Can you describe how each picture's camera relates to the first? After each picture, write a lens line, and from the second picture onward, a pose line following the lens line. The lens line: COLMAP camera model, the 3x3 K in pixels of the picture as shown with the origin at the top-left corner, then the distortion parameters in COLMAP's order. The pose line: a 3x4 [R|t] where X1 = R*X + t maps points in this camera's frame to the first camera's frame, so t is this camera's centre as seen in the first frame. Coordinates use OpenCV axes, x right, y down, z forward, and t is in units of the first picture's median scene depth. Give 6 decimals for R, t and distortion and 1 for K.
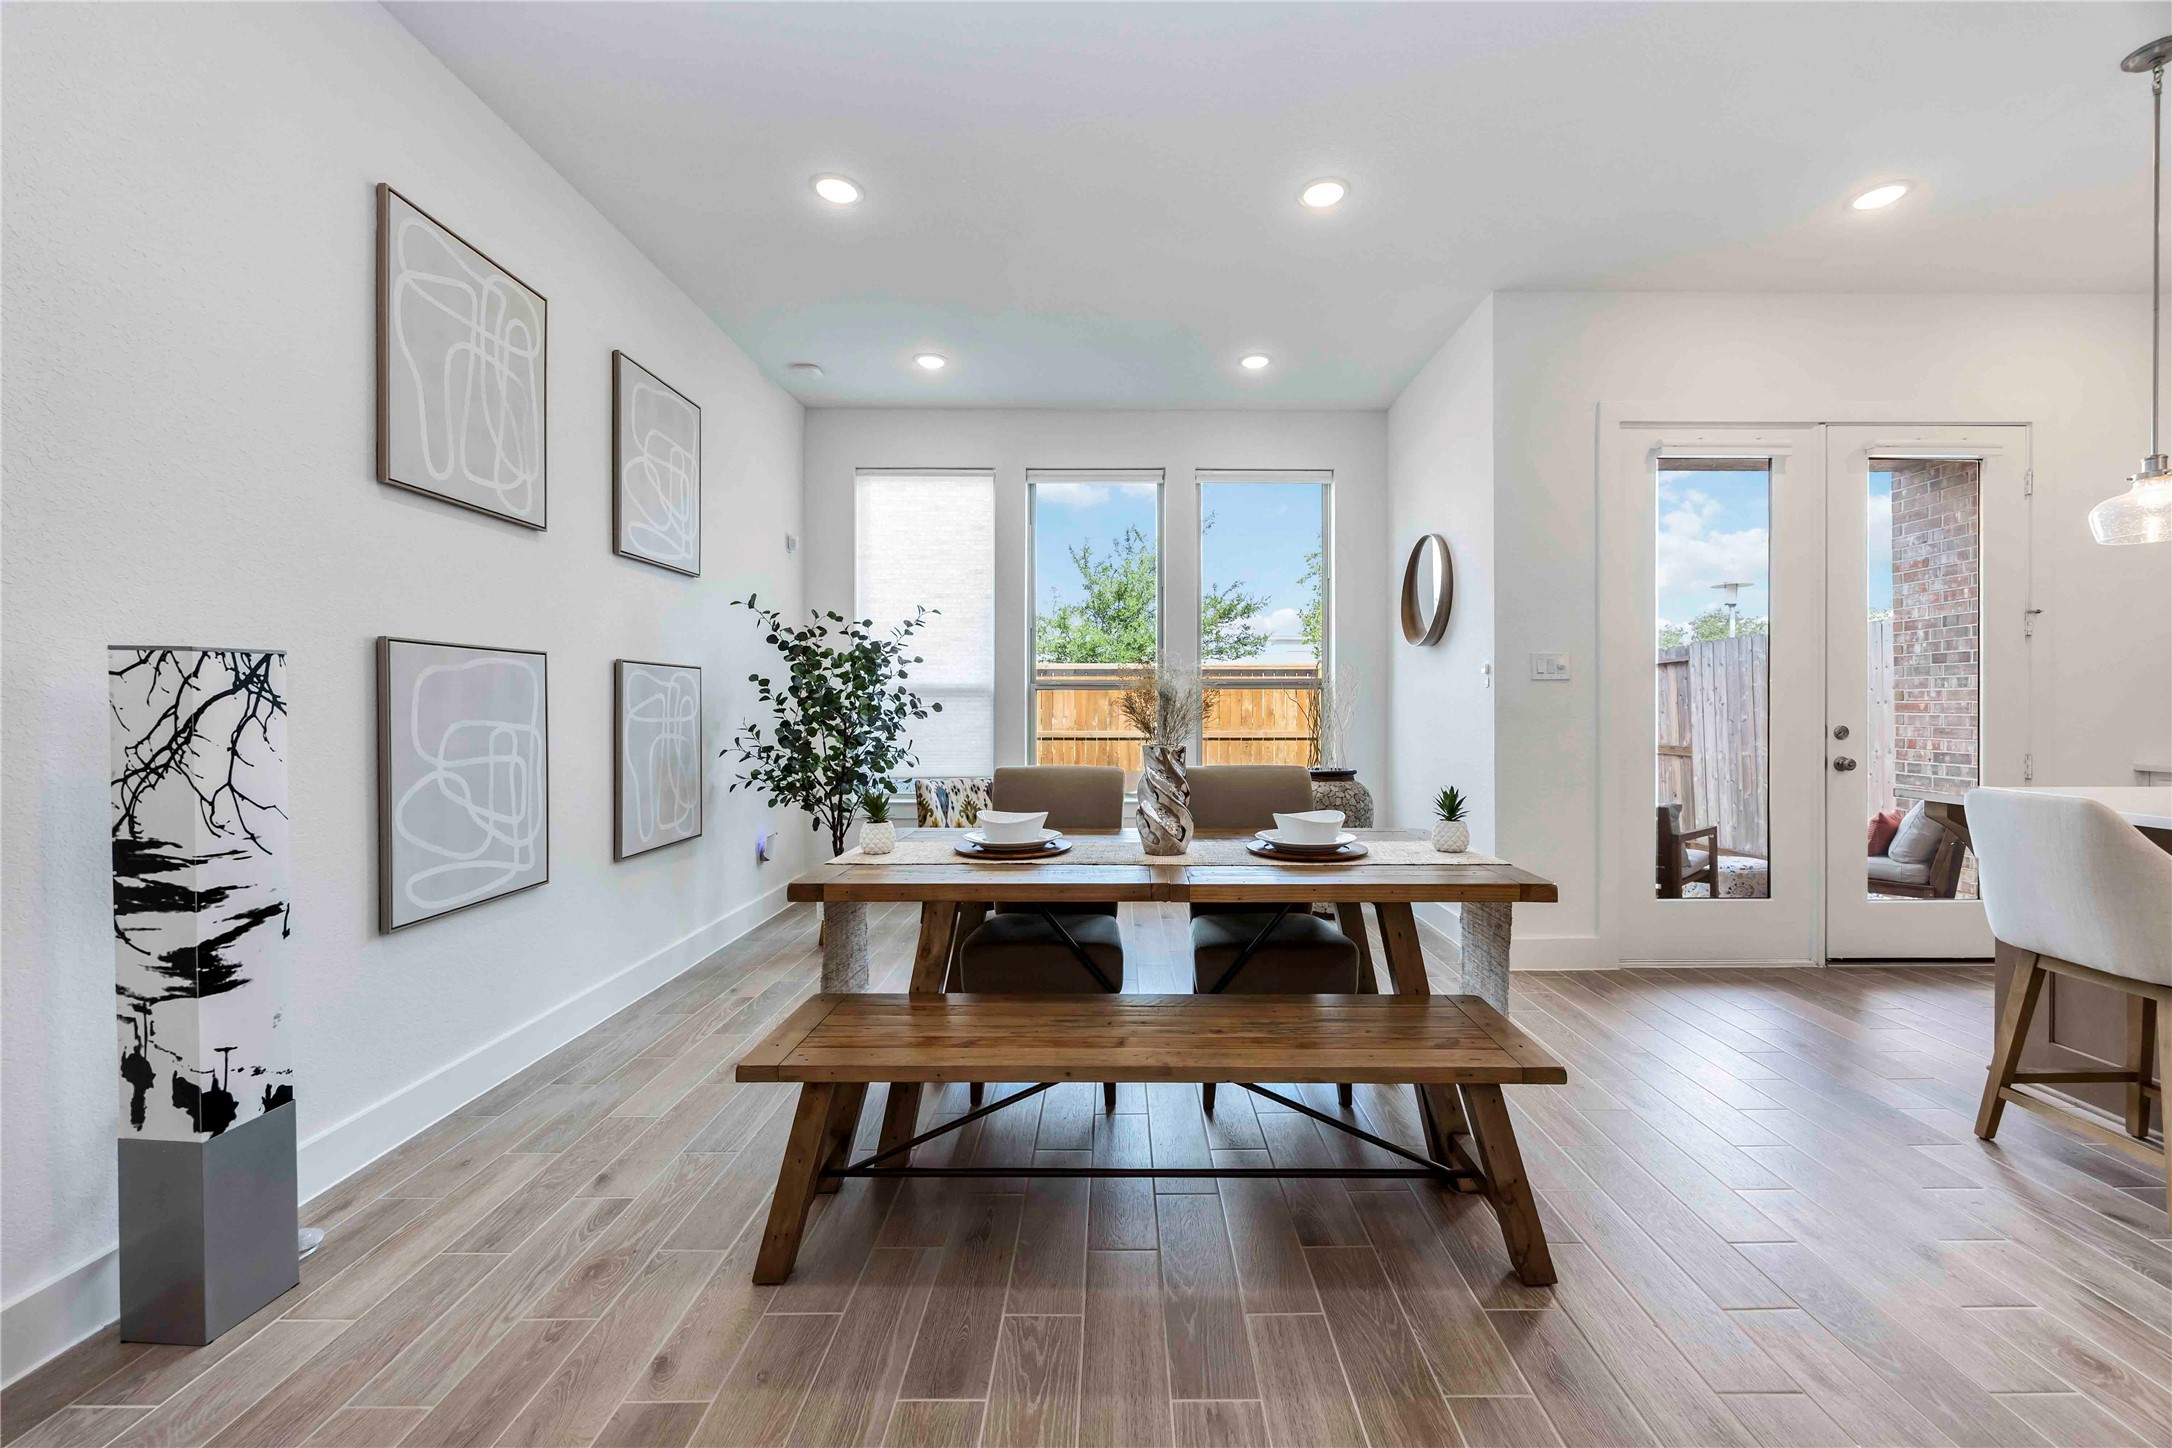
lens RADIAL K [[836.8, 0, 1119.4], [0, 836.8, 716.7], [0, 0, 1]] dist [-0.009293, 0.000081]
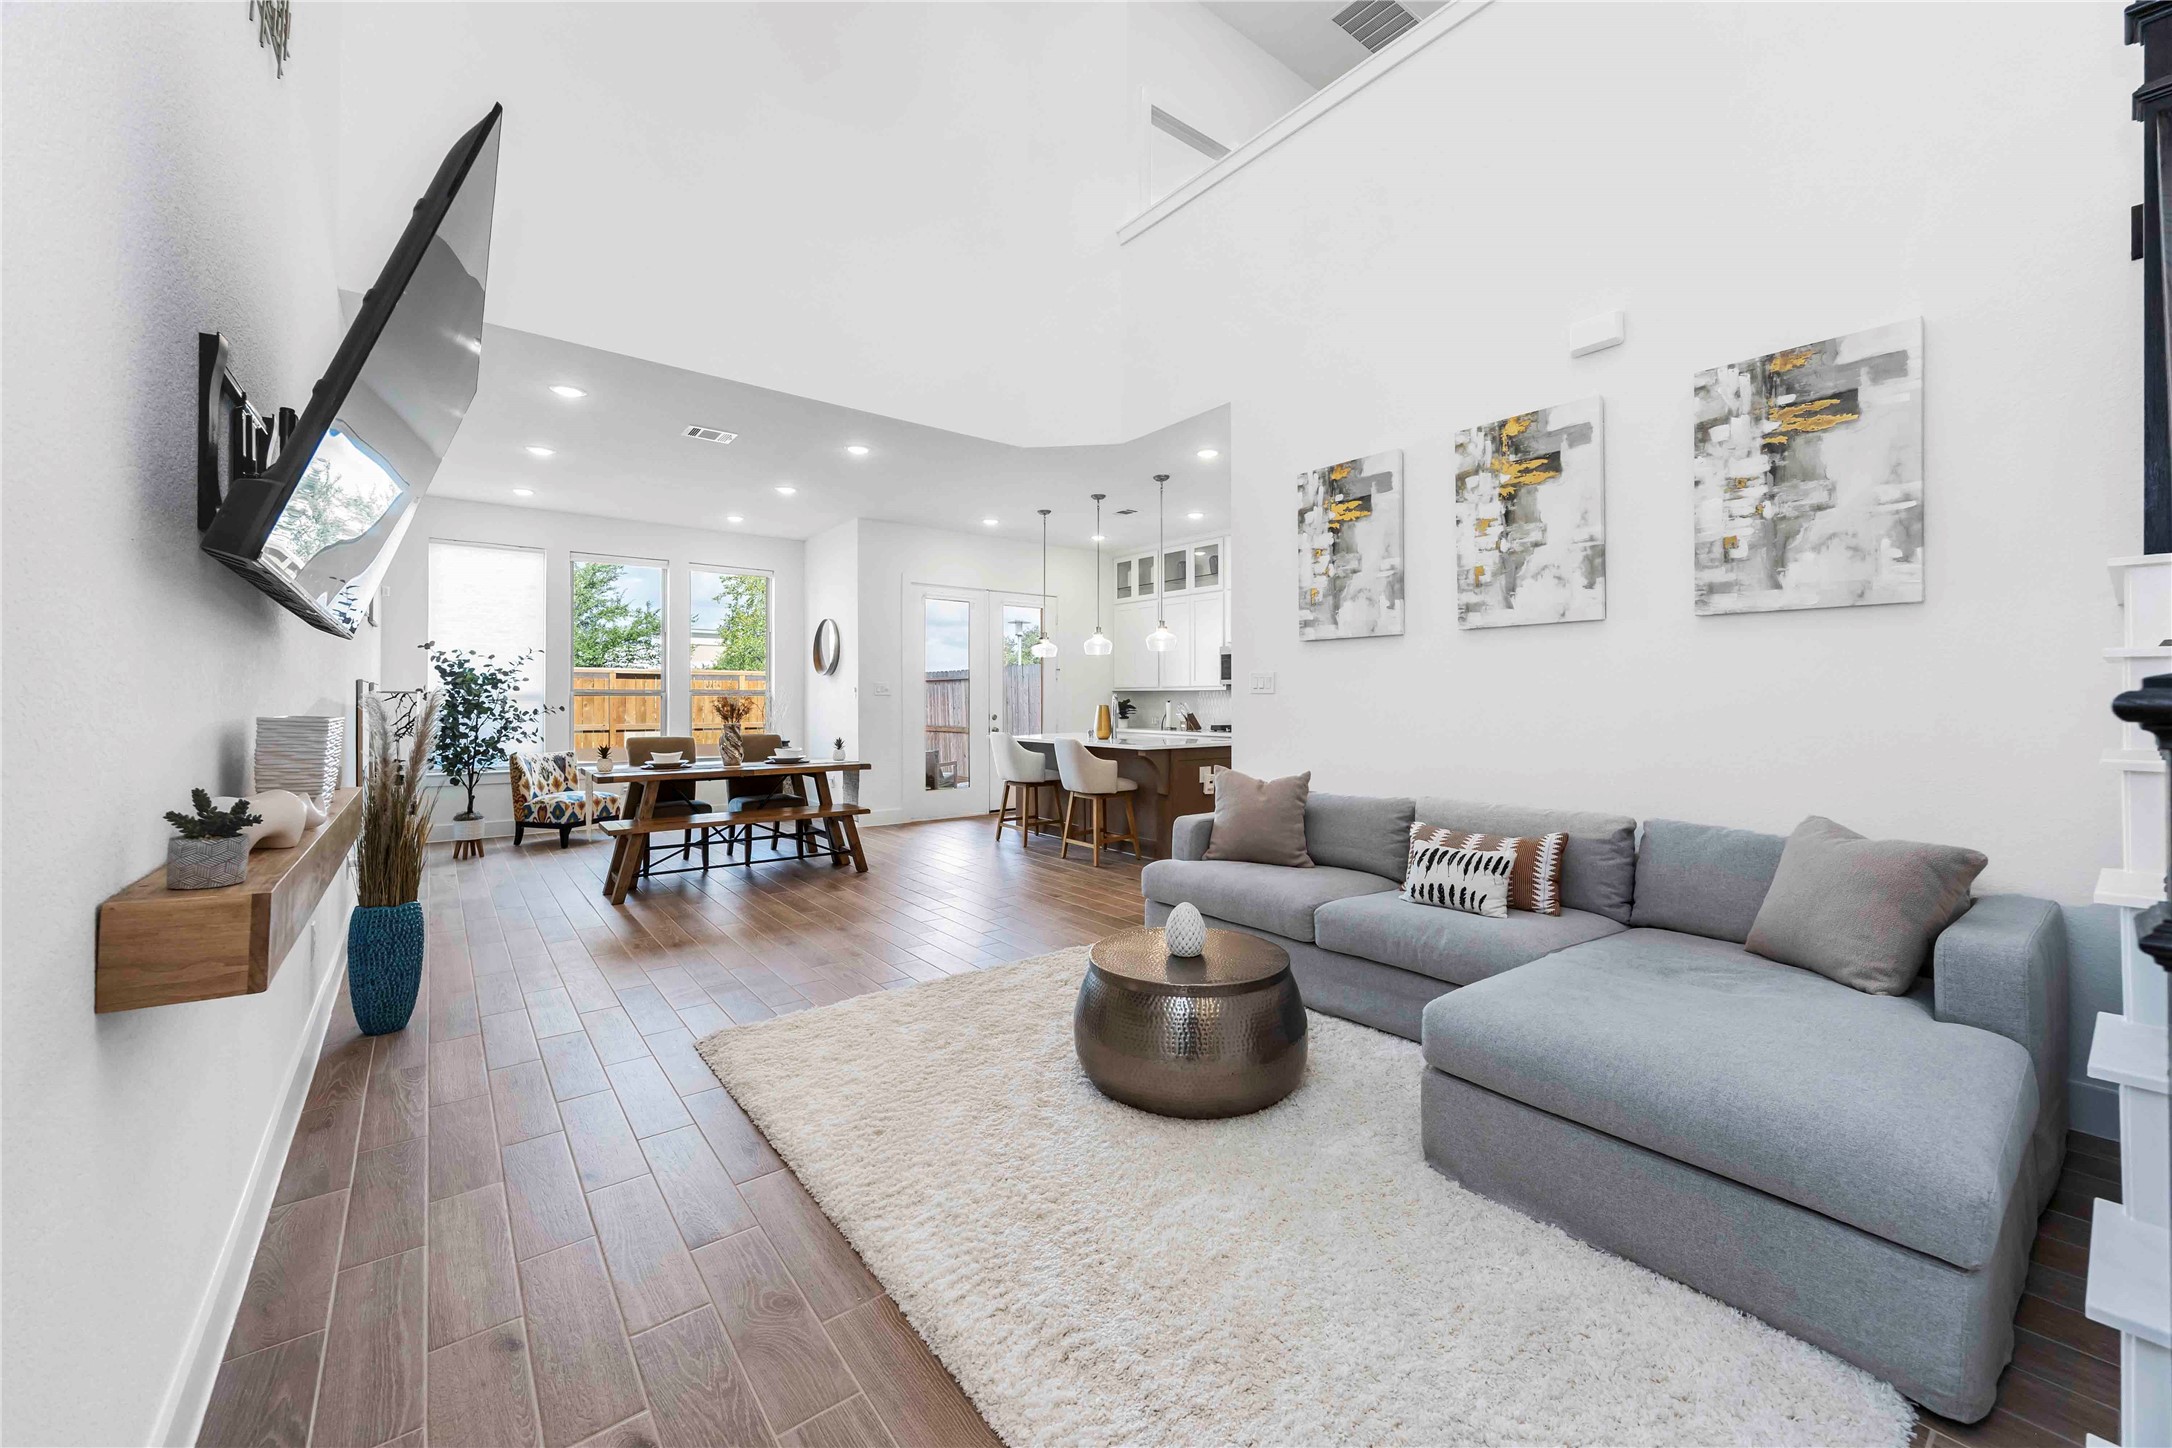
lens RADIAL K [[829.8, 0, 1084.8], [0, 829.8, 707.3], [0, 0, 1]] dist [0.000140, -0.000402]
pose [[0.788524, -0.003192, 0.614996, -0.481332], [0.003907, 0.999992, 0.000181, -0.011563], [-0.614992, 0.002260, 0.788530, -1.240970]]
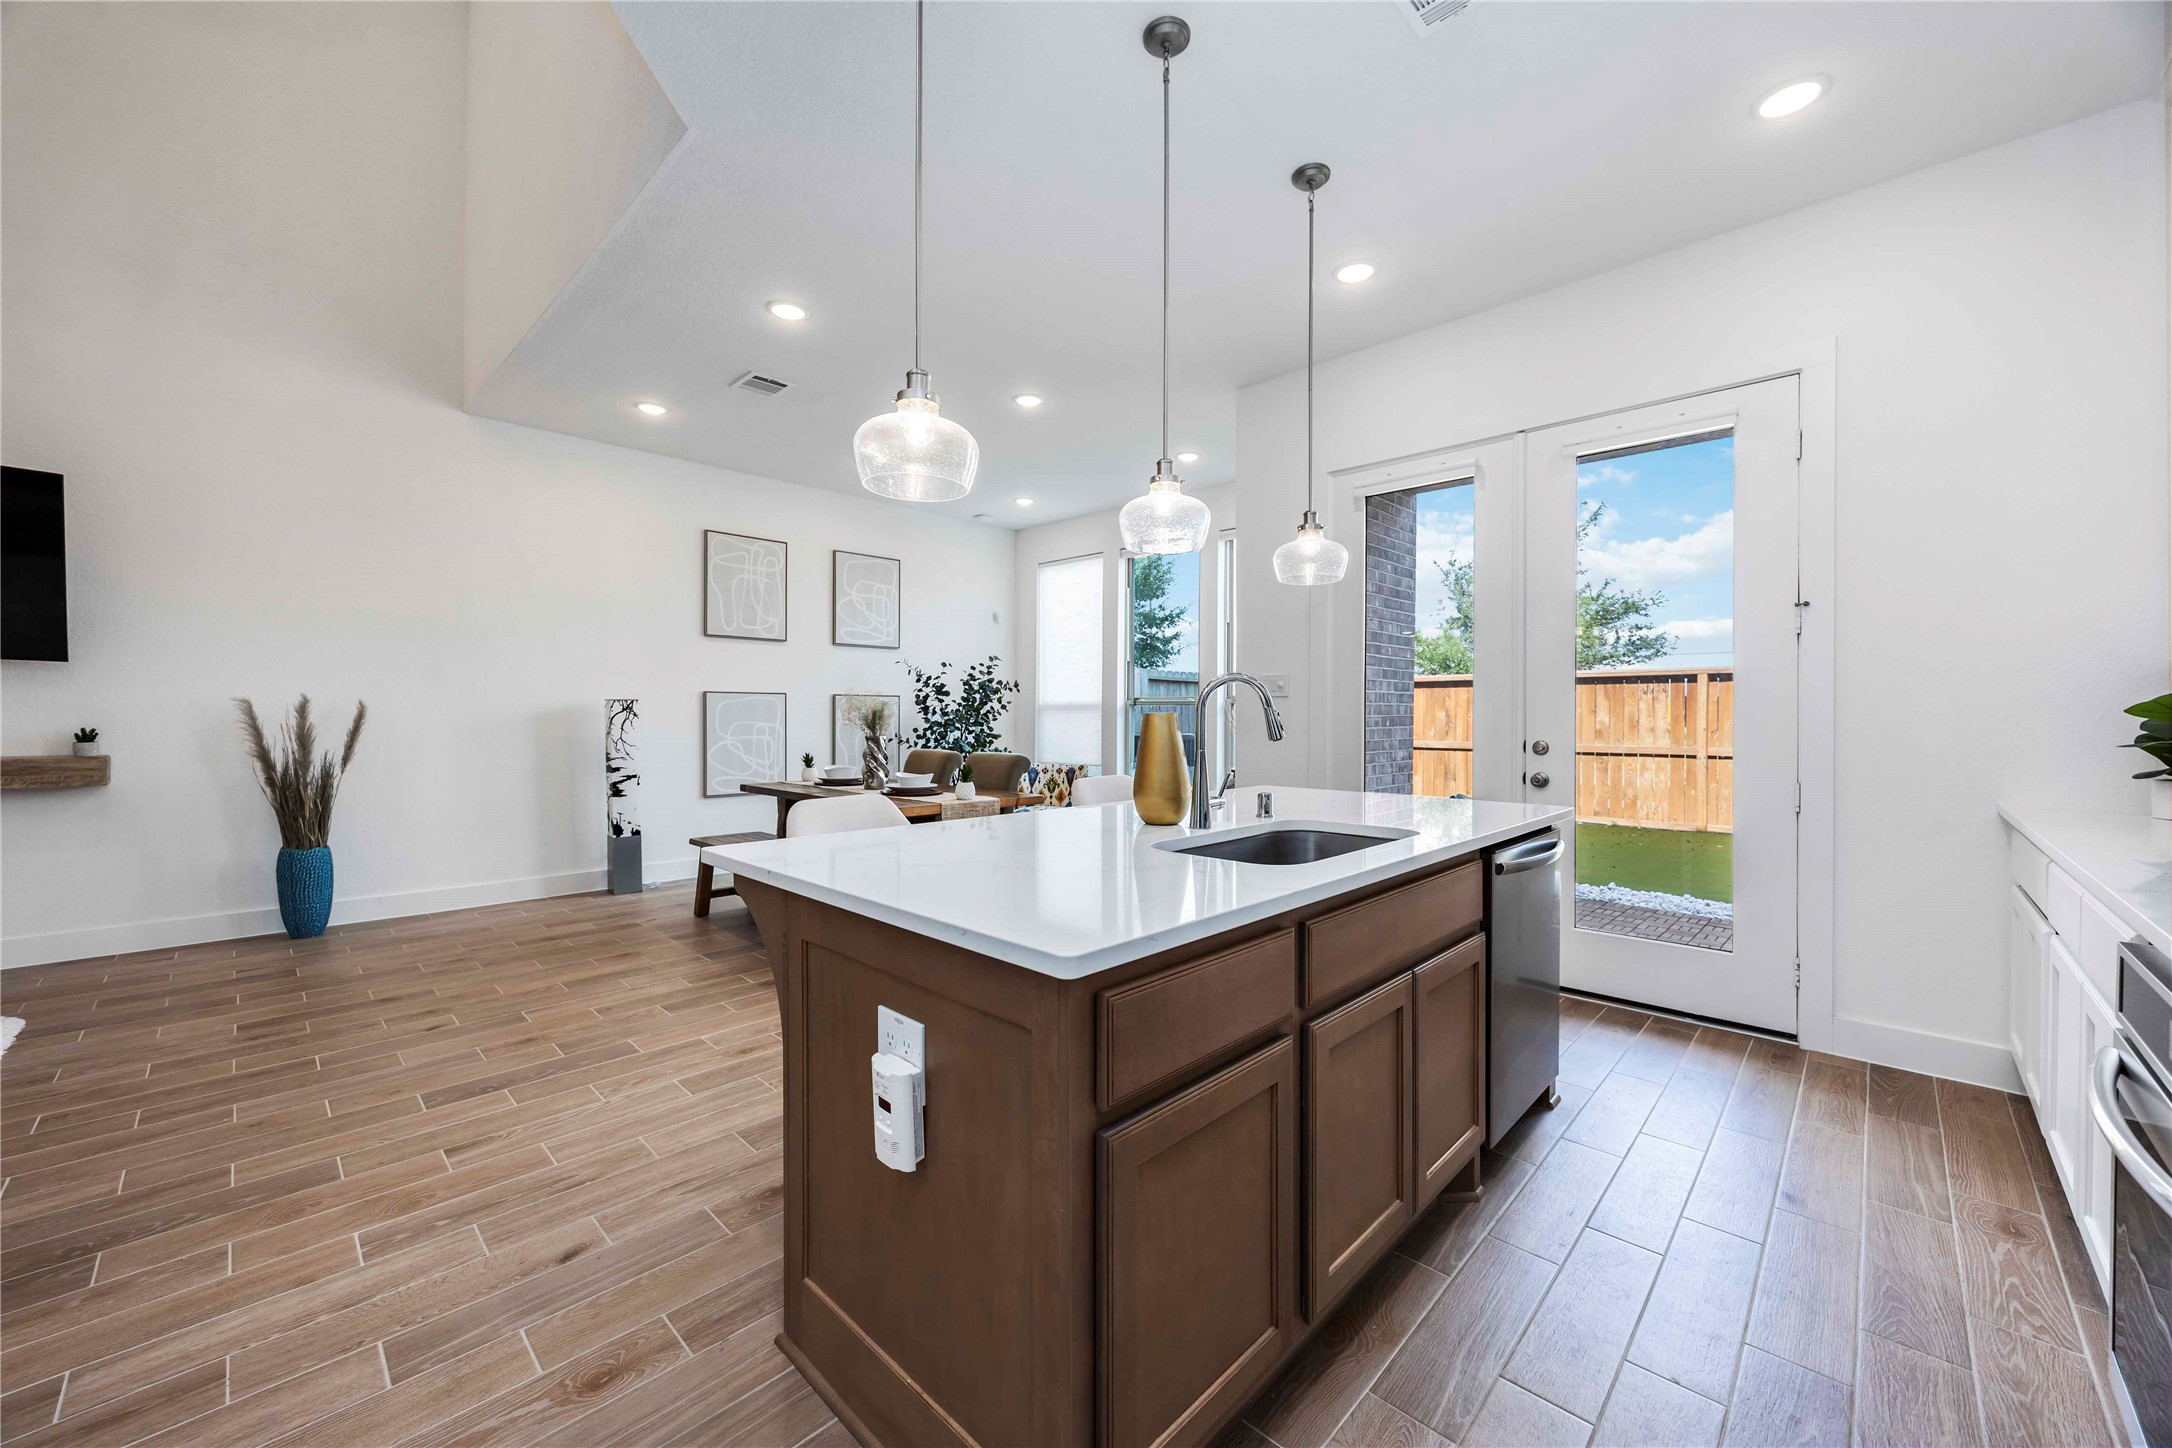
lens RADIAL K [[813.6, 0, 1086.0], [0, 813.6, 724.0], [0, 0, 1]] dist [-0.013747, -0.000105]
pose [[0.719605, 0.009929, -0.694313, 1.307577], [-0.011947, 0.999927, 0.001917, -0.003994], [0.694281, 0.006916, 0.719671, -0.050114]]
